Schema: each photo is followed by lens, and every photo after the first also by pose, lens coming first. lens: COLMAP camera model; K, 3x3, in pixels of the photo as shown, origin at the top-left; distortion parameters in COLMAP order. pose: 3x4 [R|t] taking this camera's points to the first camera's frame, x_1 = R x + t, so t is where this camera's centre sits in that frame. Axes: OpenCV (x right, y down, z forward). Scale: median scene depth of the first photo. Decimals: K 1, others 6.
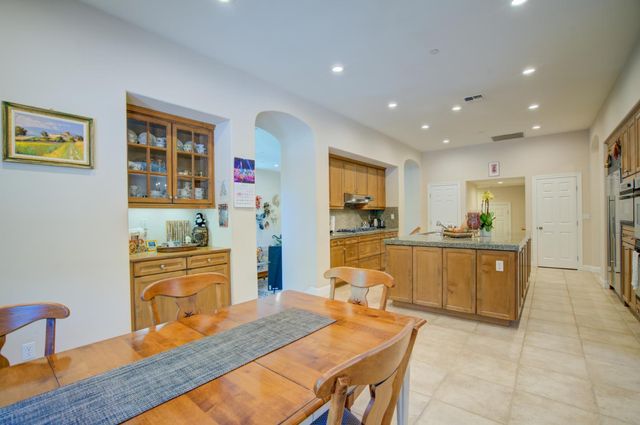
lens RADIAL K [[292.6, 0, 319.3], [0, 292.6, 216.1], [0, 0, 1]] dist [-0.044688, 0.011485]
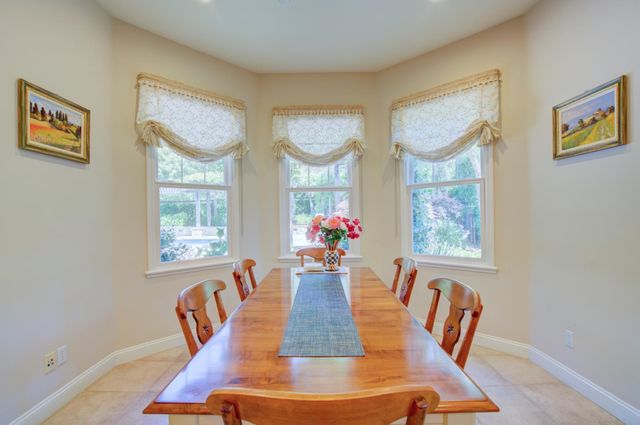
lens RADIAL K [[292.6, 0, 318.5], [0, 292.6, 216.3], [0, 0, 1]] dist [-0.044688, 0.011485]
pose [[-0.765661, 0.027312, -0.642664, 0.300486], [0.020361, 0.999627, 0.018224, -0.007296], [0.642921, 0.000868, -0.765932, 1.088117]]
